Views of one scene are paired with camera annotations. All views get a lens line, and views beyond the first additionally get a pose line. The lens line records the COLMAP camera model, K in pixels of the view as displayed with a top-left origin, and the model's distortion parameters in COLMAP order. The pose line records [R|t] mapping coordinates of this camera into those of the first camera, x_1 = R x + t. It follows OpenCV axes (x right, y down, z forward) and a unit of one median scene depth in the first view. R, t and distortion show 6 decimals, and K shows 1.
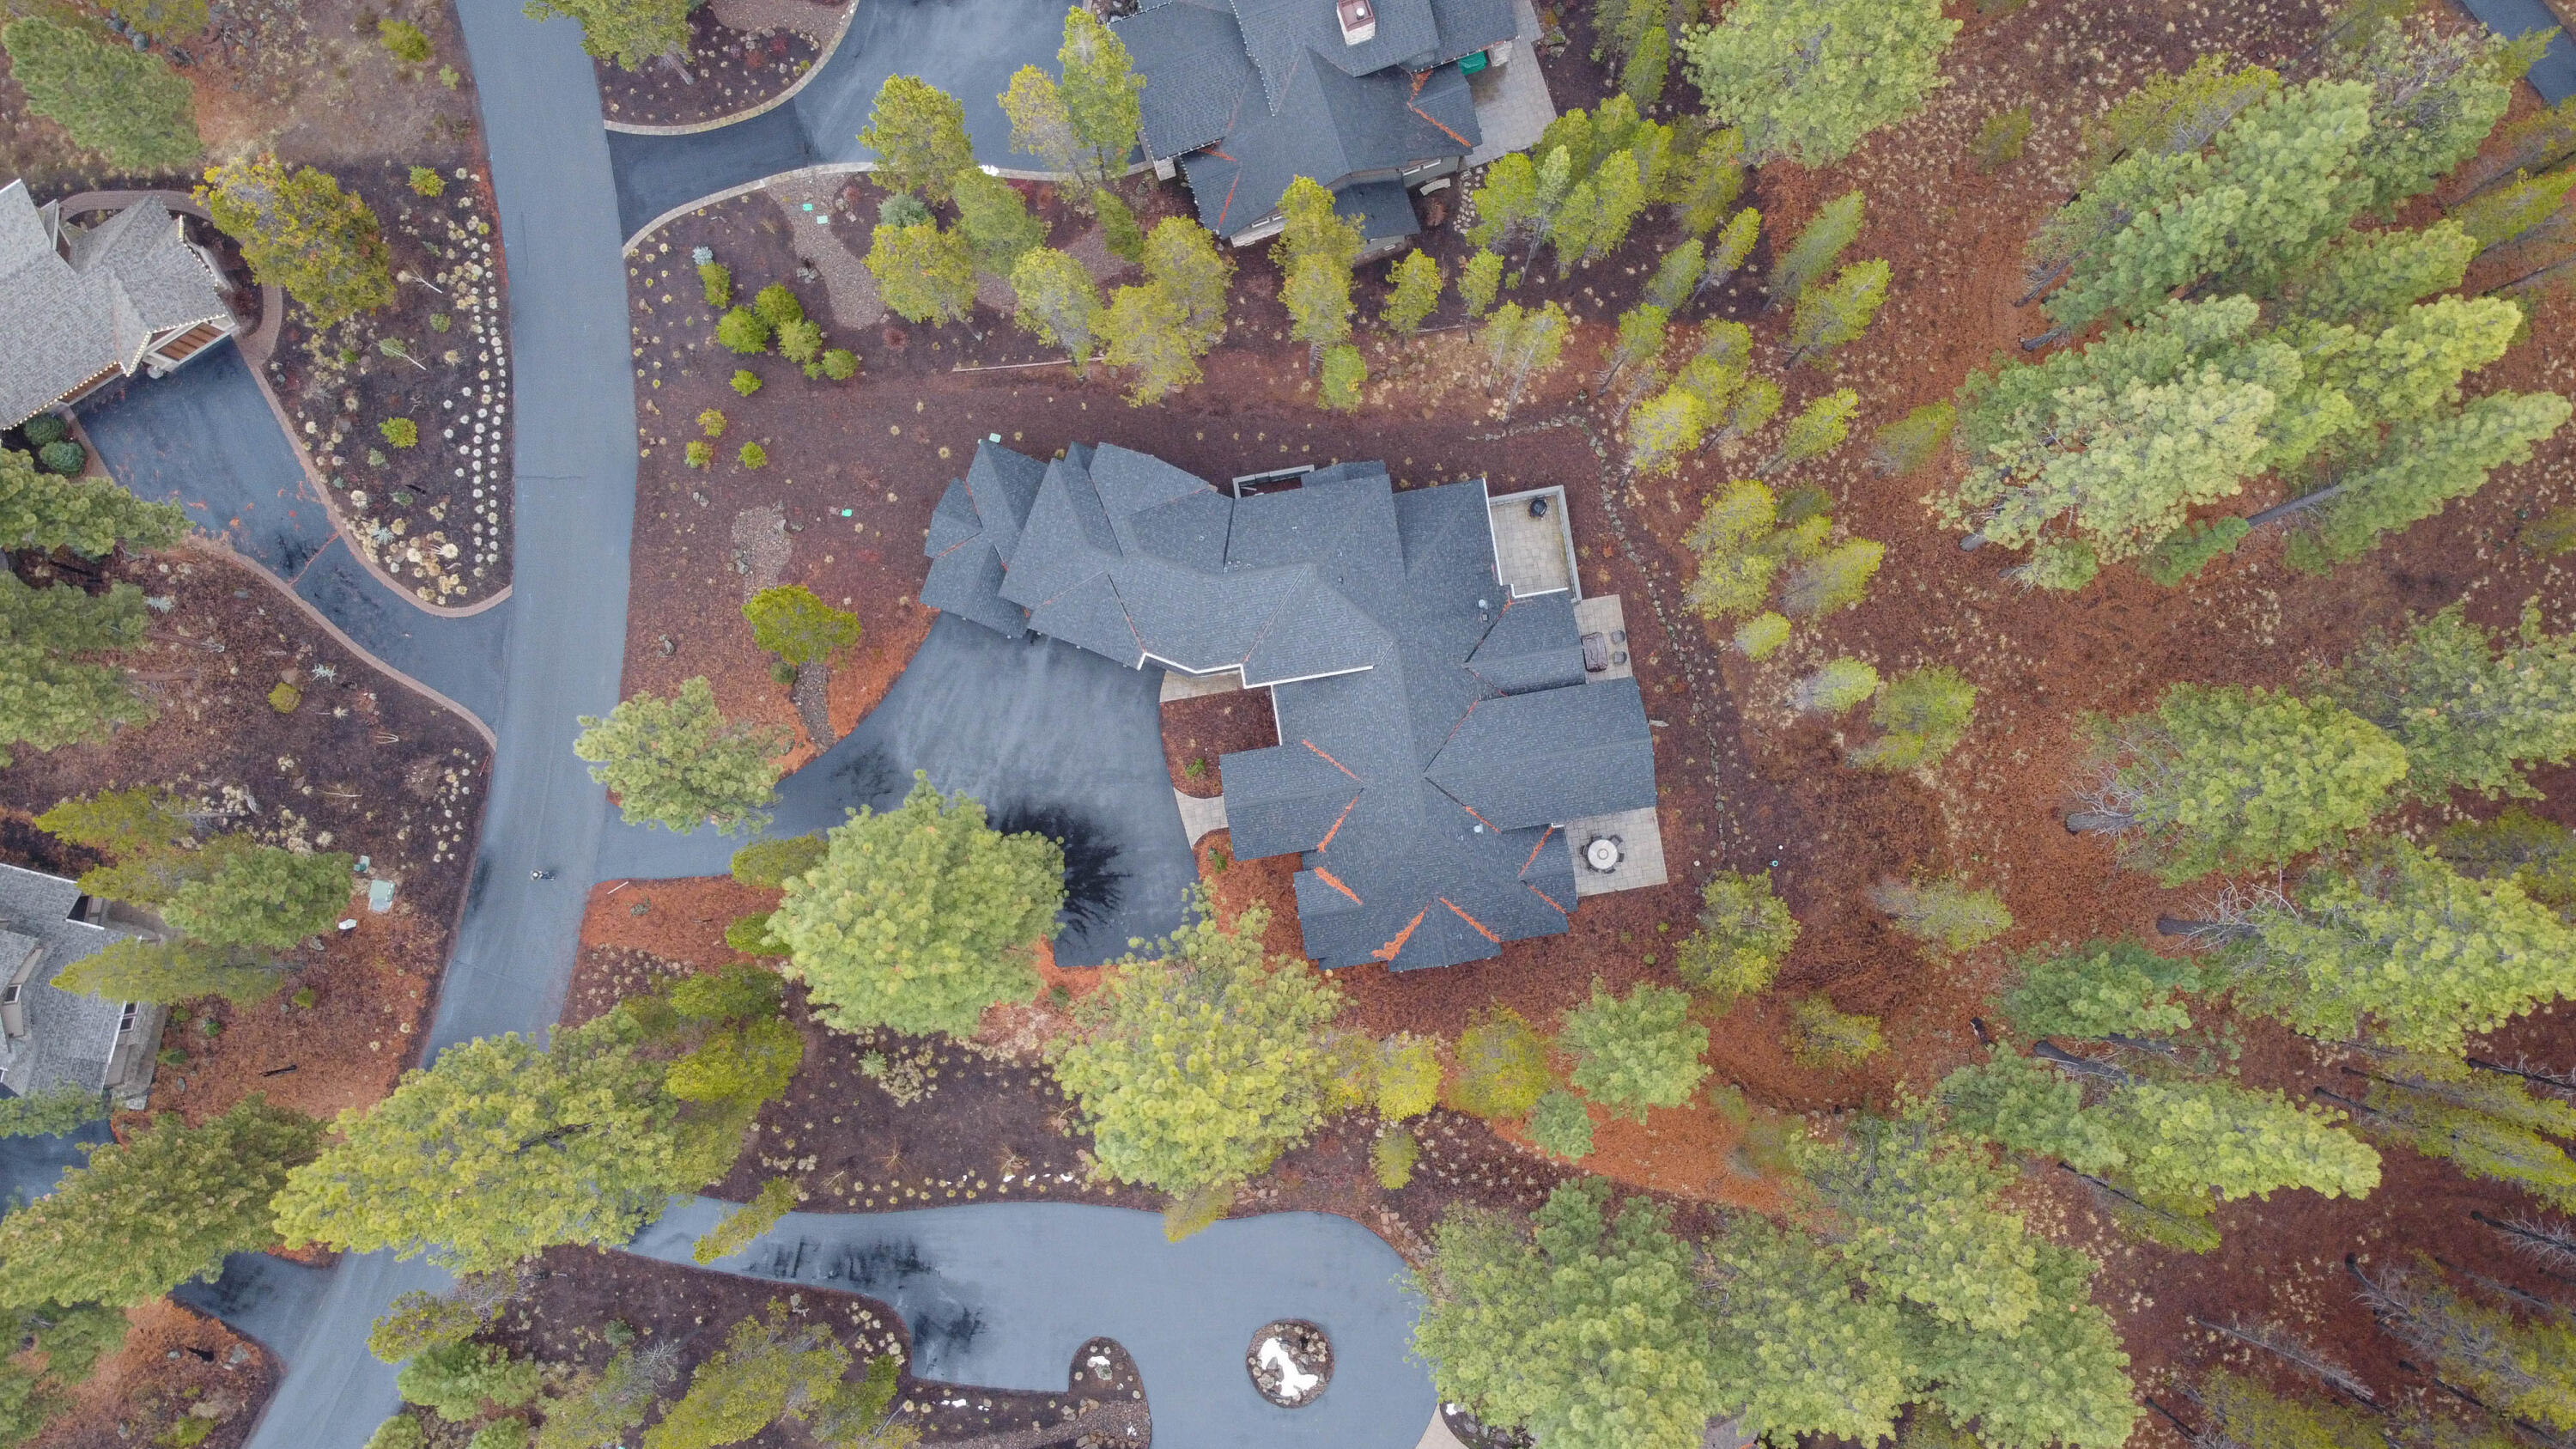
lens RADIAL K [[2003.7, 0, 1283.4], [0, 2003.7, 729.3], [0, 0, 1]] dist [-0.005028, 0.007639]
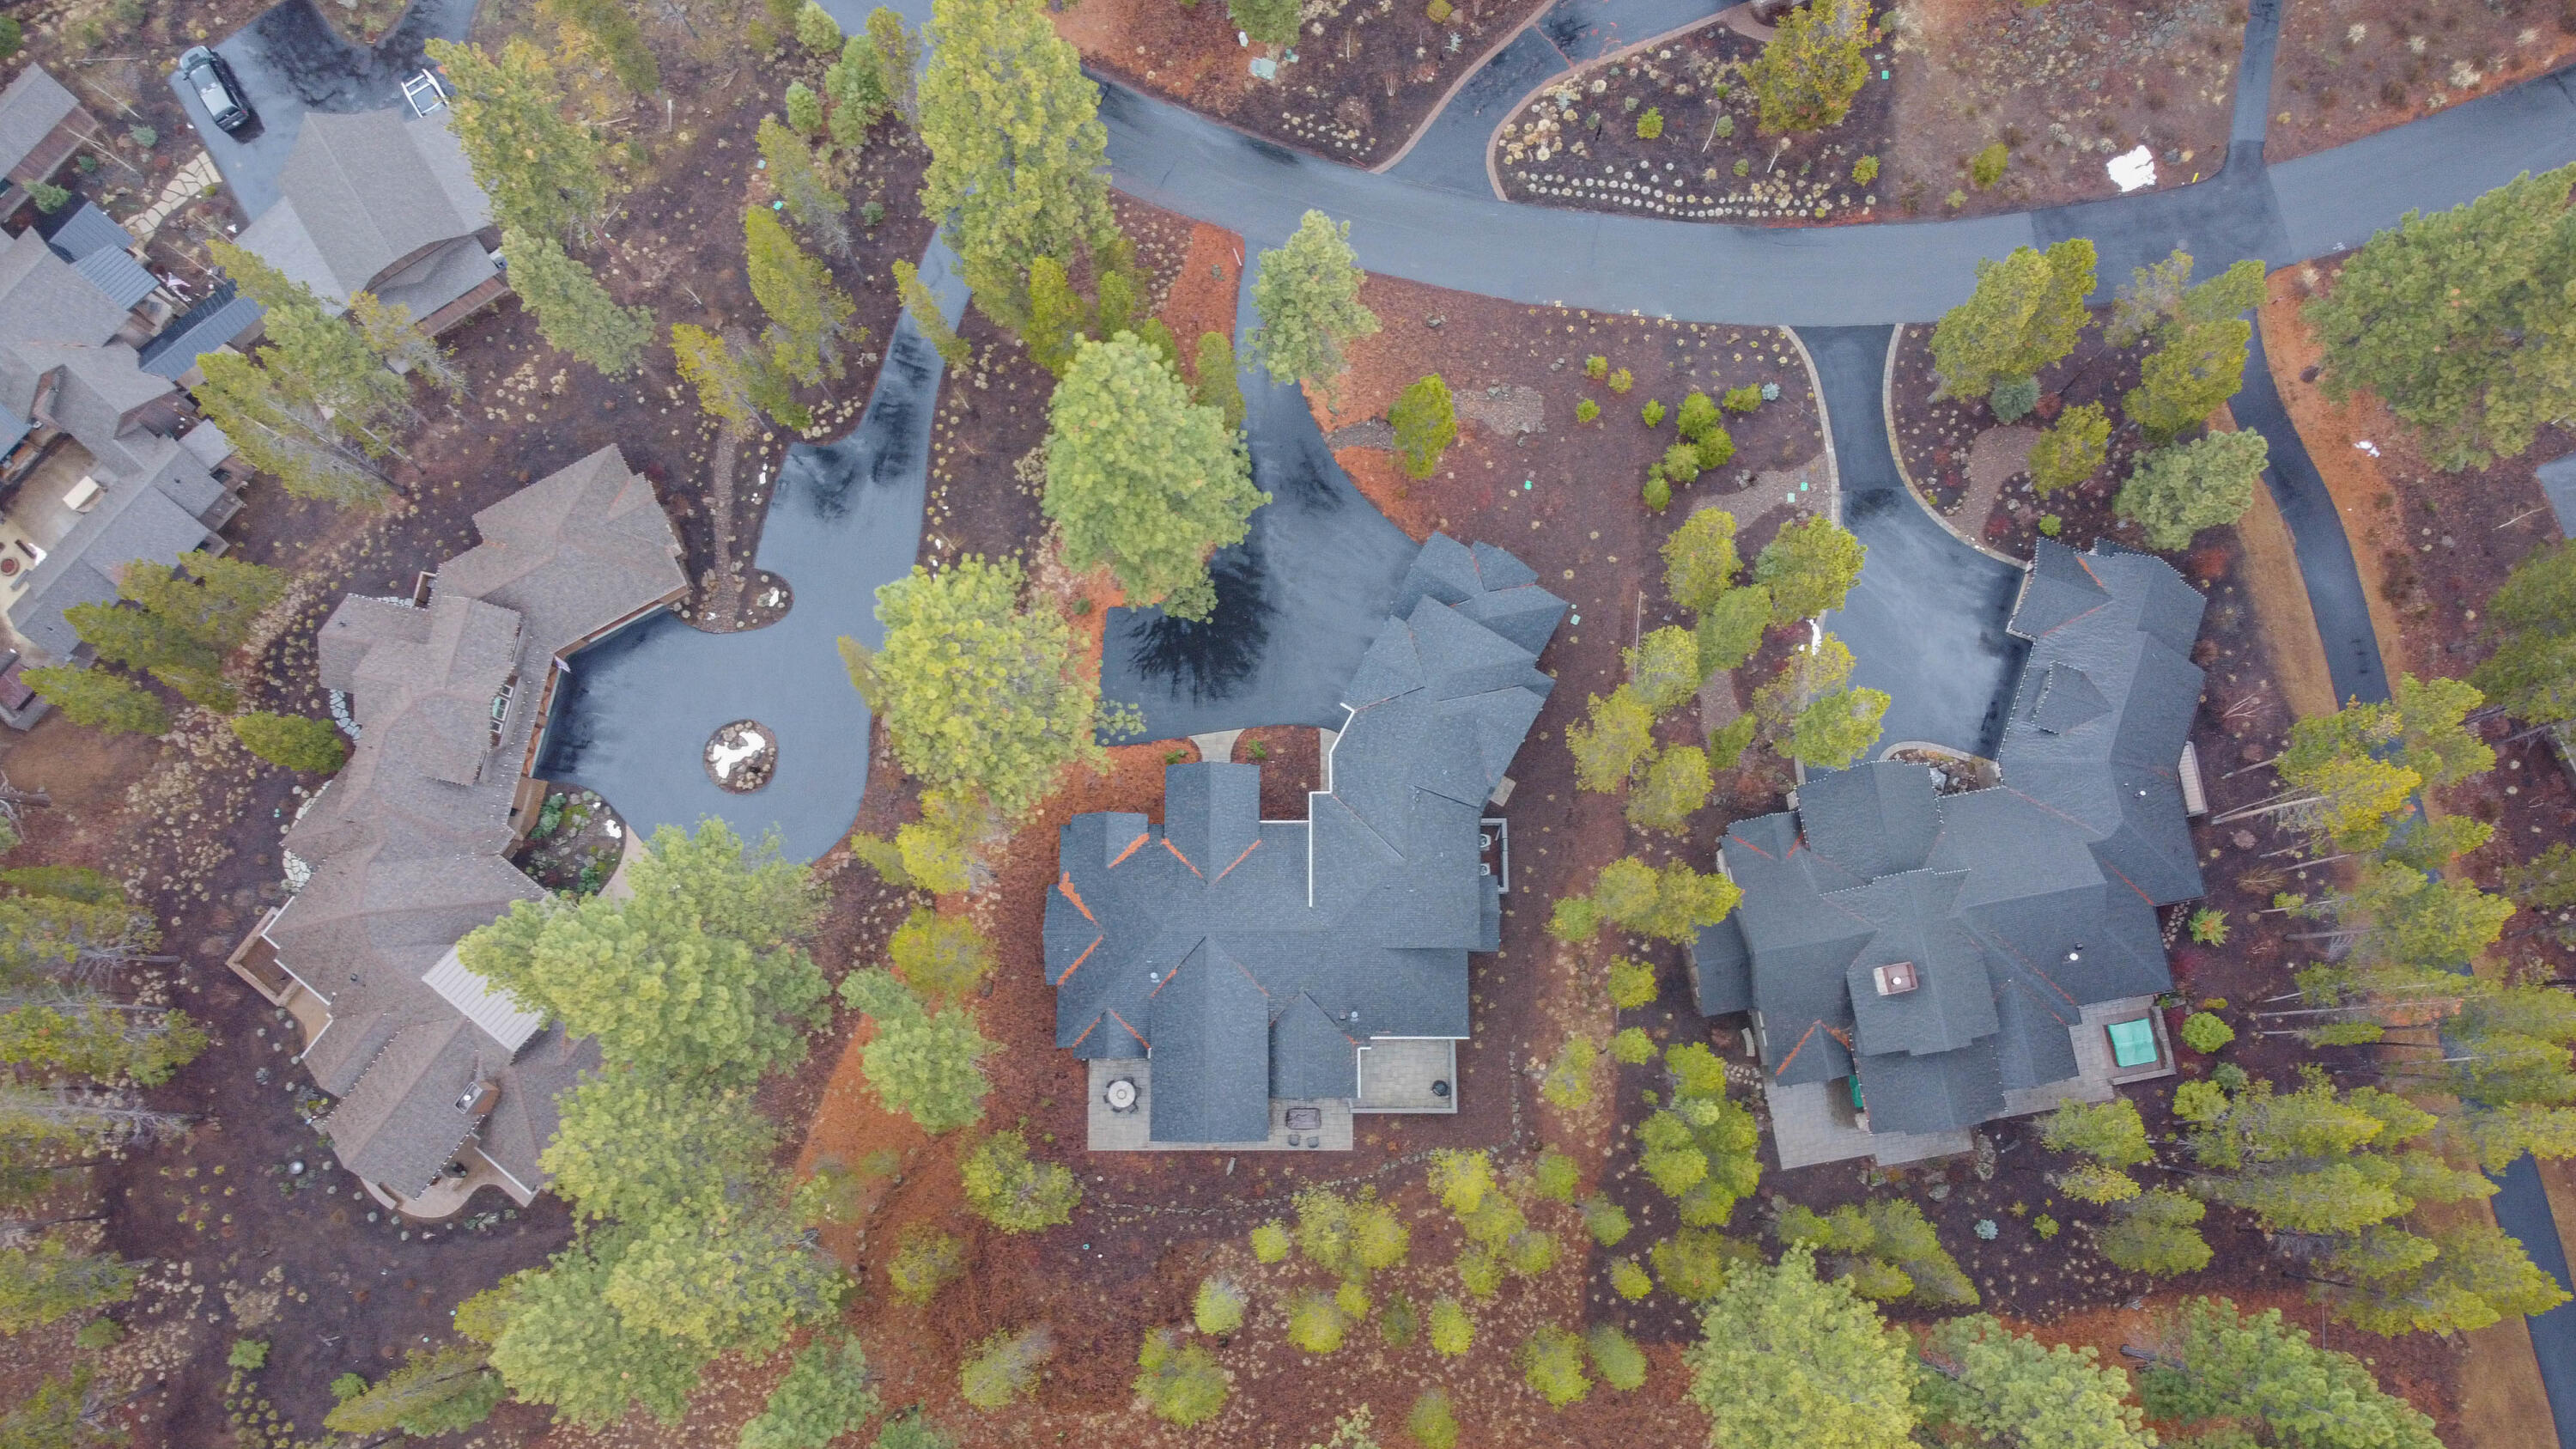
lens RADIAL K [[2003.7, 0, 1291.8], [0, 2003.7, 730.5], [0, 0, 1]] dist [-0.005028, 0.007639]
pose [[-0.154495, 0.979027, -0.132809, 0.092475], [-0.984153, -0.140656, 0.107977, -0.119826], [0.087031, 0.147386, 0.985243, -0.117124]]
